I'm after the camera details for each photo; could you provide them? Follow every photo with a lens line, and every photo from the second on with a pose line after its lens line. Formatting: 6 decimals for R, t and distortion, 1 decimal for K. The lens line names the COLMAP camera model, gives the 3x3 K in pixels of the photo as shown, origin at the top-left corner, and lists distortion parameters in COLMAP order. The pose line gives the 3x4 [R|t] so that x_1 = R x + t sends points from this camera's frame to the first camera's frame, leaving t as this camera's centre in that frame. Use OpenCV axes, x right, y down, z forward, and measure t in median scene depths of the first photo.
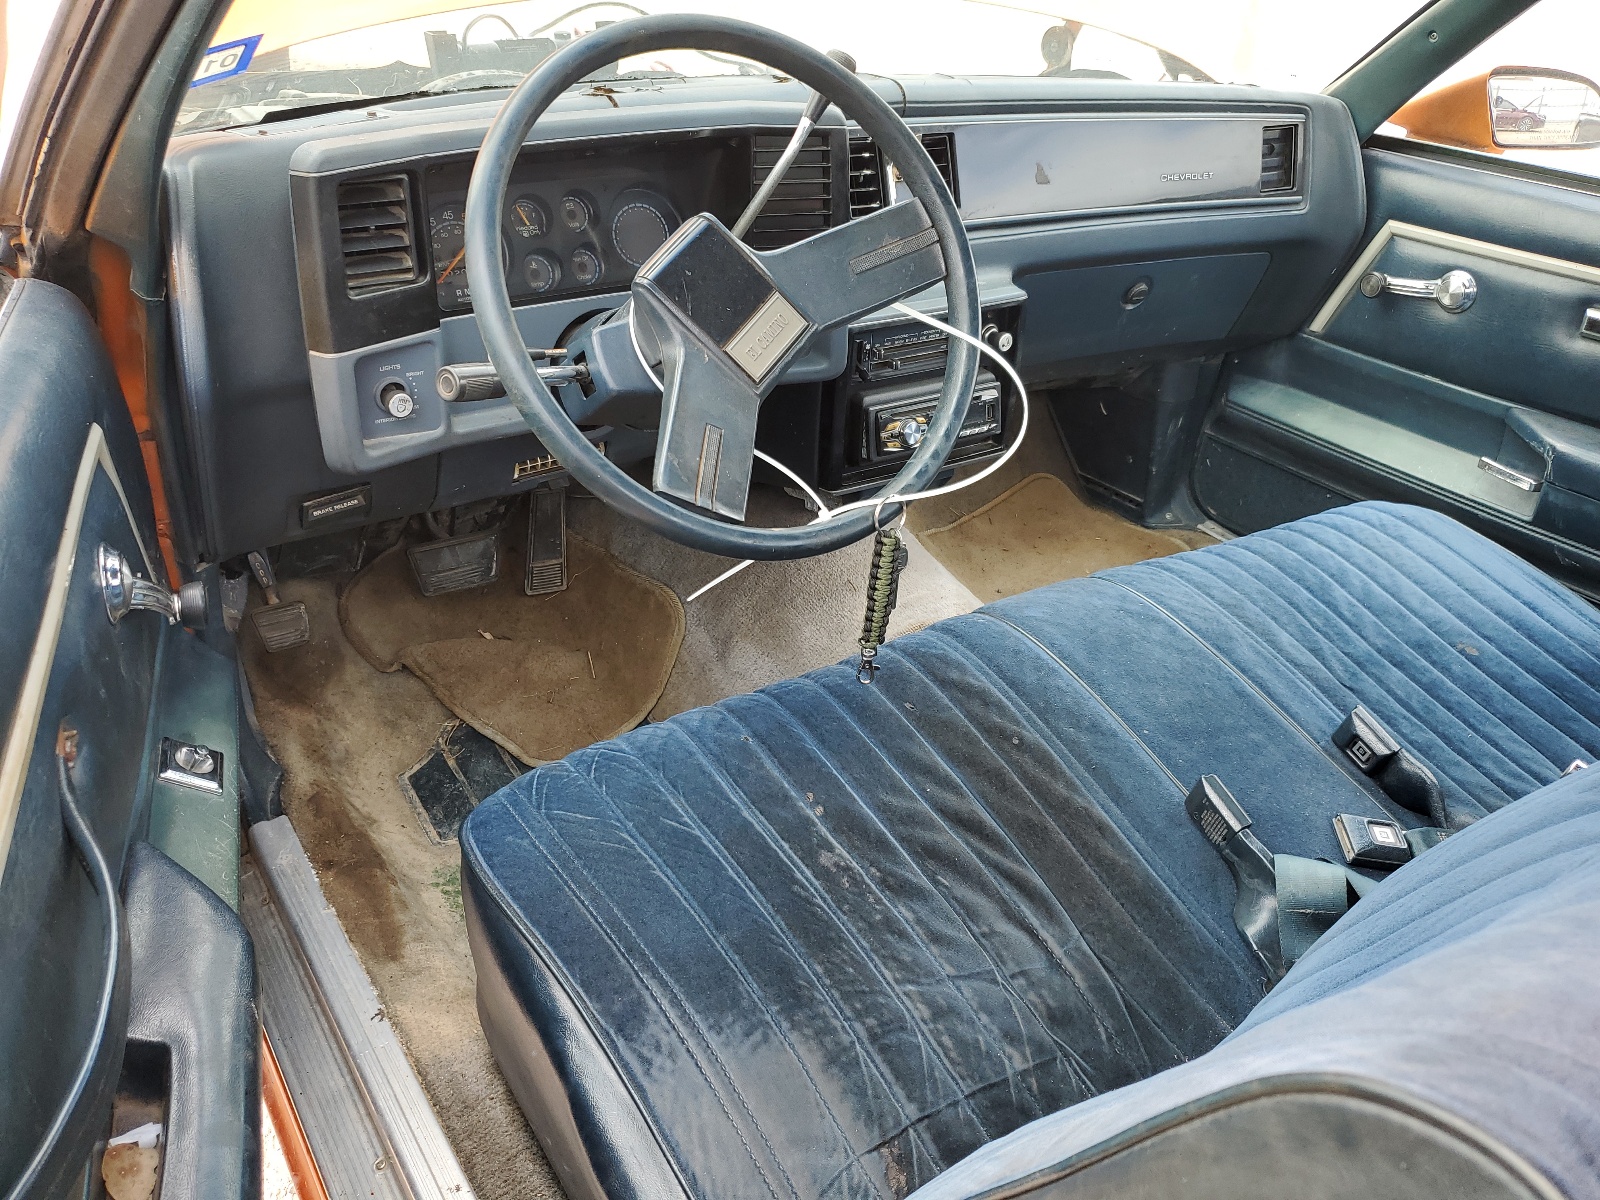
lens RADIAL K [[1231.3, 0, 800.0], [0, 1231.3, 600.0], [0, 0, 1]] dist [0.016891, 0.004043]
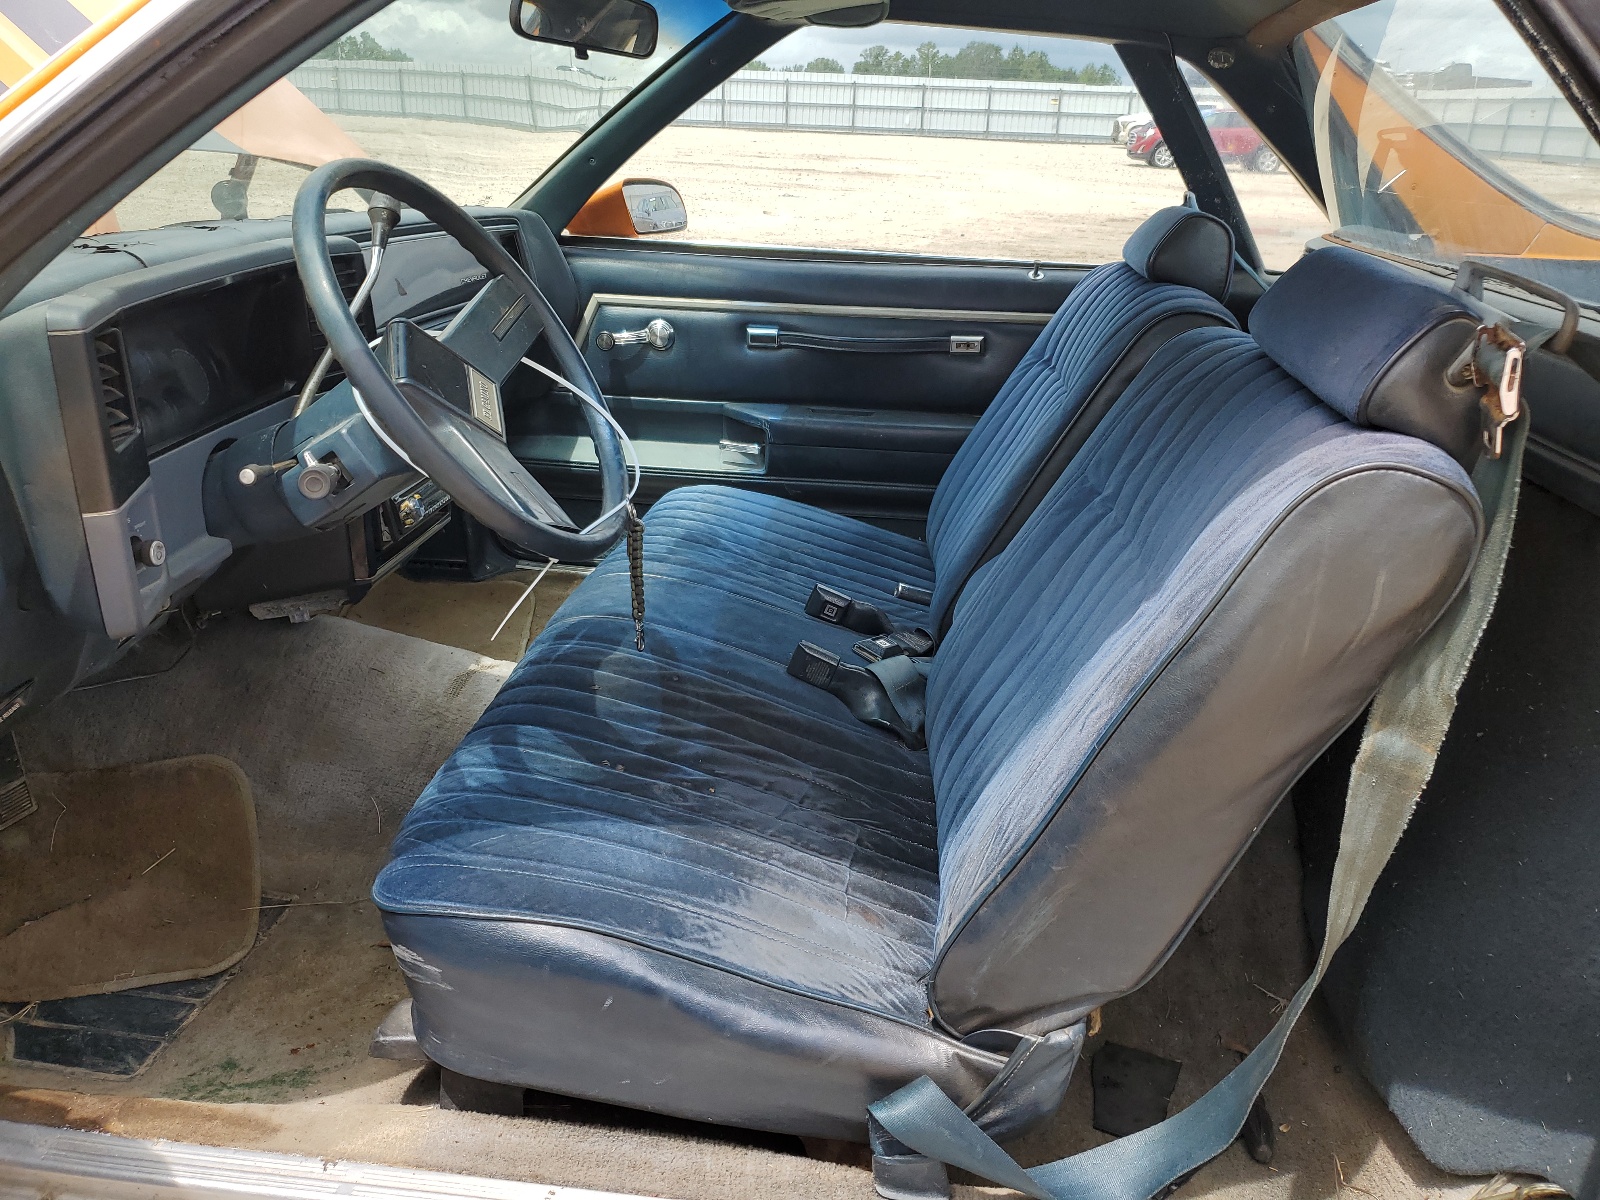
lens RADIAL K [[1235.4, 0, 800.0], [0, 1235.4, 600.0], [0, 0, 1]] dist [0.084541, -0.191643]
pose [[0.643168, -0.302095, 0.703615, -0.469757], [0.376054, 0.925056, 0.053423, 0.012009], [-0.667022, 0.230237, 0.708571, -0.023655]]
